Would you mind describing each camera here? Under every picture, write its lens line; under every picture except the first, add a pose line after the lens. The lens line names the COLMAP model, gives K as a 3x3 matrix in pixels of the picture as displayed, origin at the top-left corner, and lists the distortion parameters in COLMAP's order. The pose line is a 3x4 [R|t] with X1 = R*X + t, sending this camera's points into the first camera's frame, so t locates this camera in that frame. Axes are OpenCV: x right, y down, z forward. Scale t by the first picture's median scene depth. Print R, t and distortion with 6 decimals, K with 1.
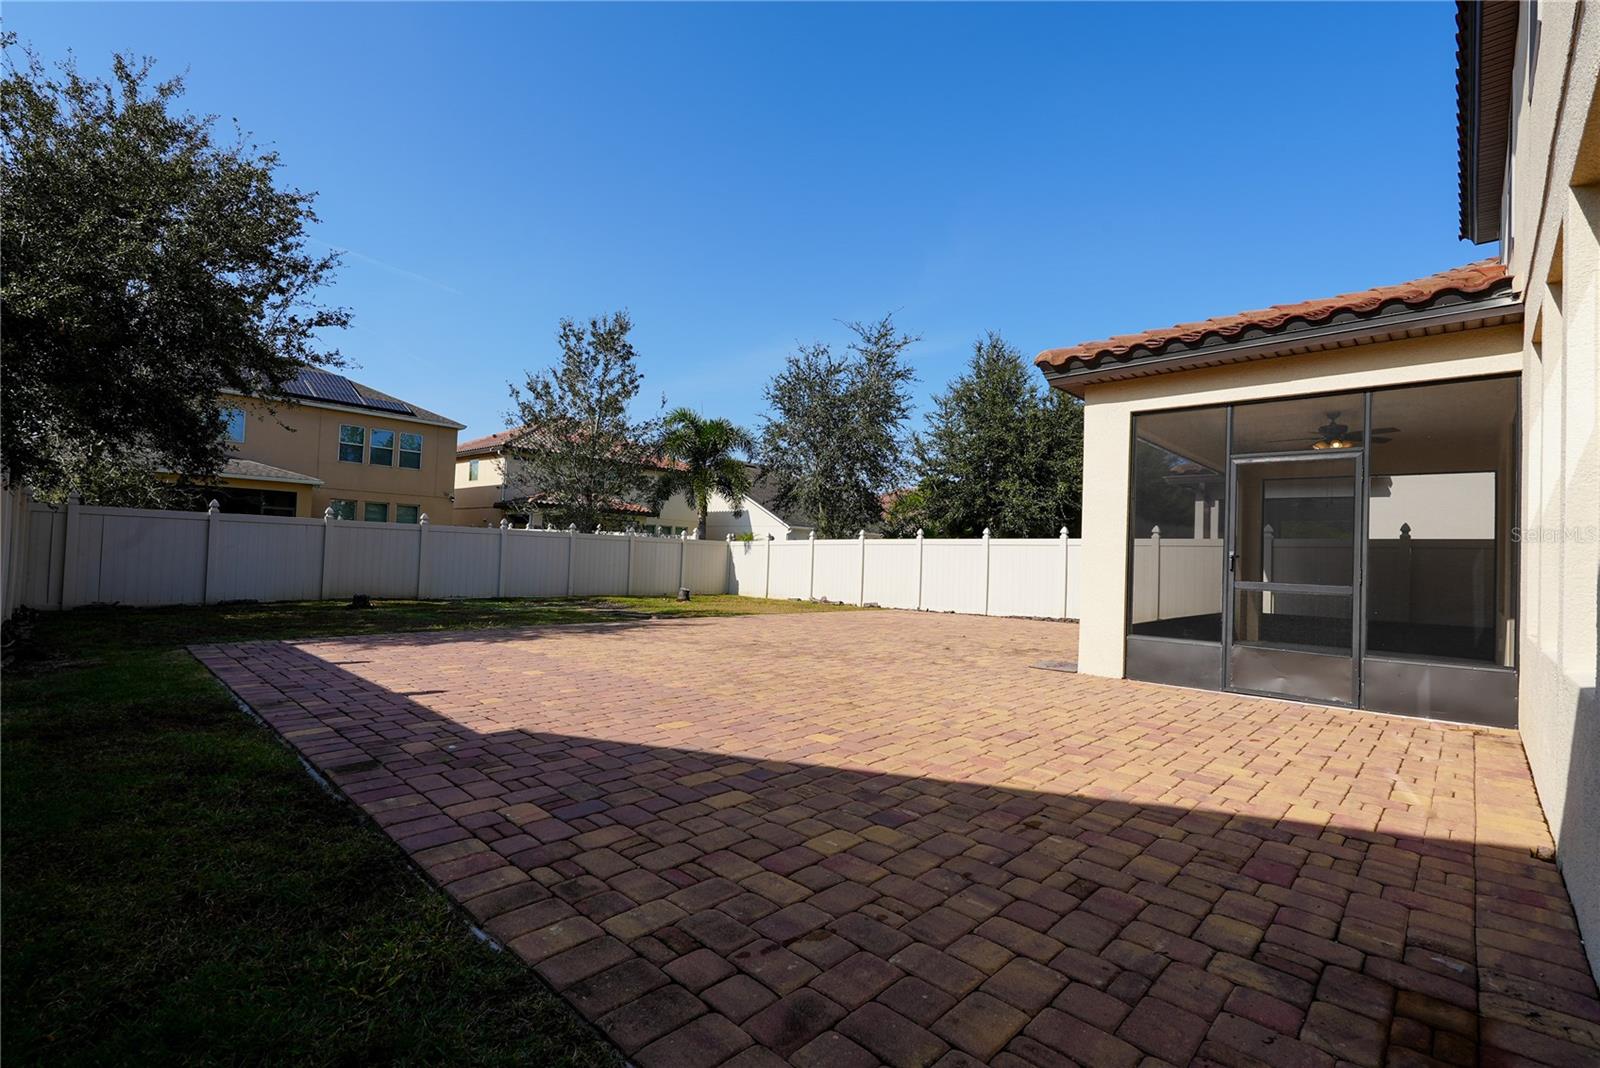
lens RADIAL K [[719.3, 0, 799.2], [0, 719.3, 538.4], [0, 0, 1]] dist [0.005368, -0.000968]
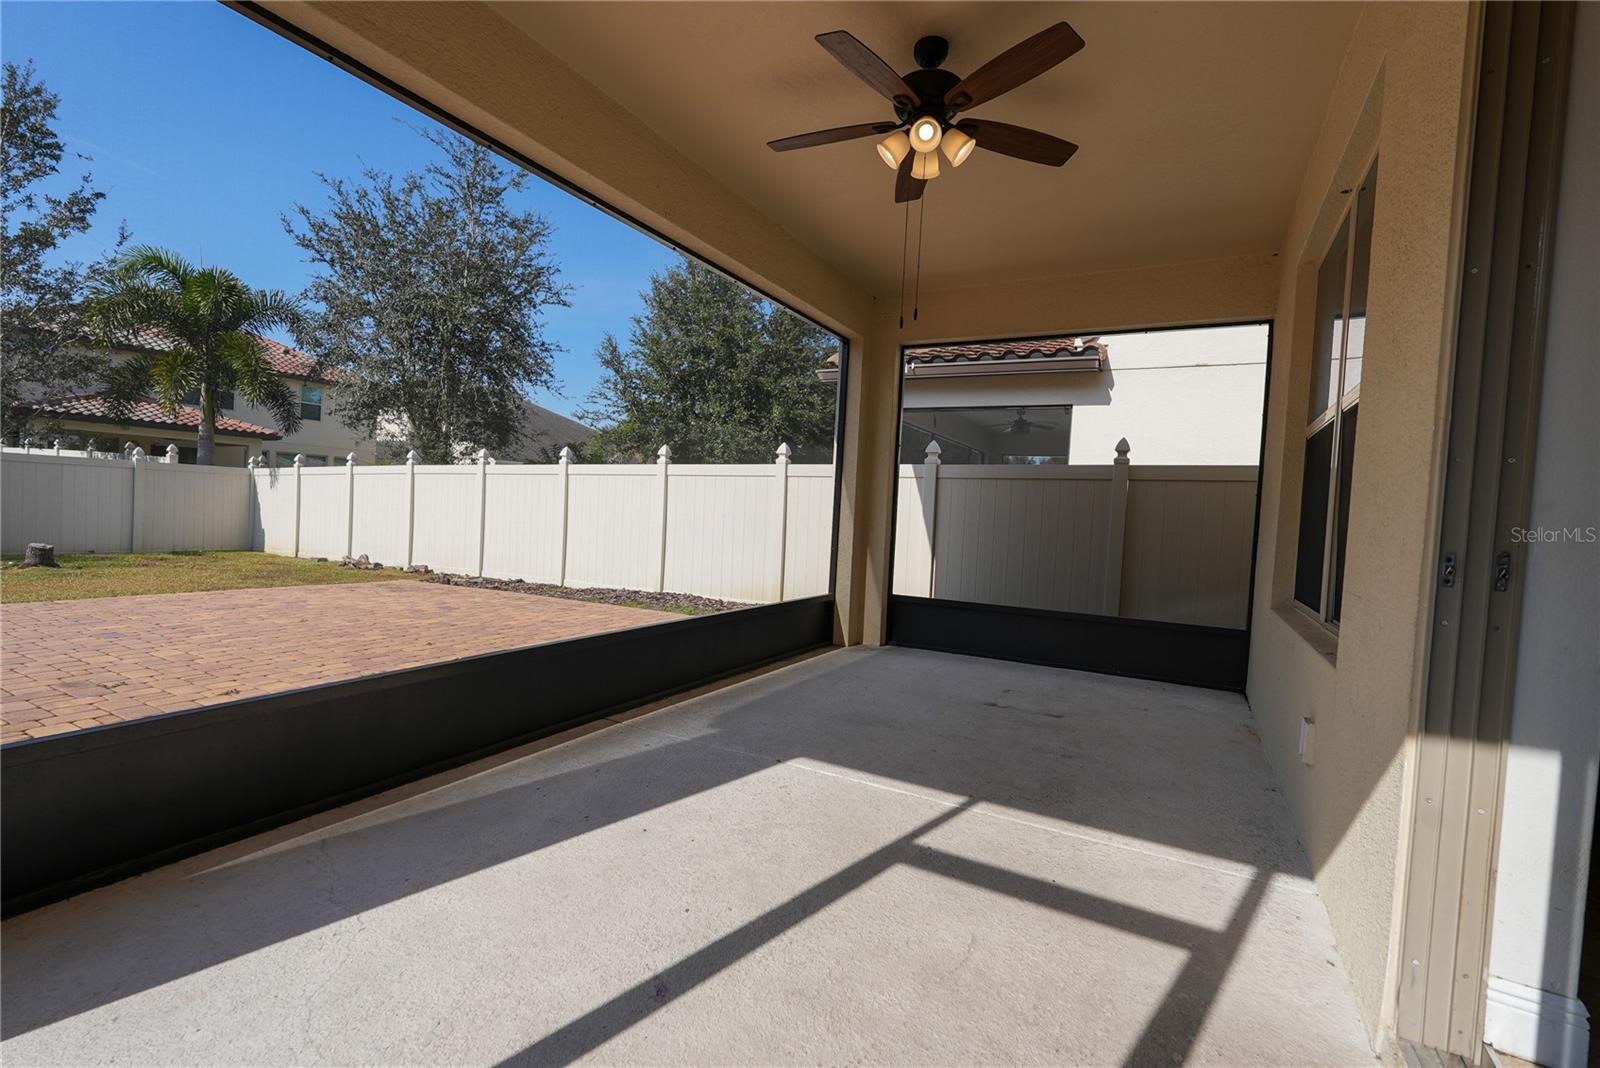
lens RADIAL K [[719.3, 0, 809.3], [0, 719.3, 531.1], [0, 0, 1]] dist [0.005368, -0.000968]
pose [[0.965811, 0.001946, 0.259240, 0.219116], [-0.018524, 0.997934, 0.061520, 0.011207], [-0.258584, -0.064219, 0.963852, 0.246581]]
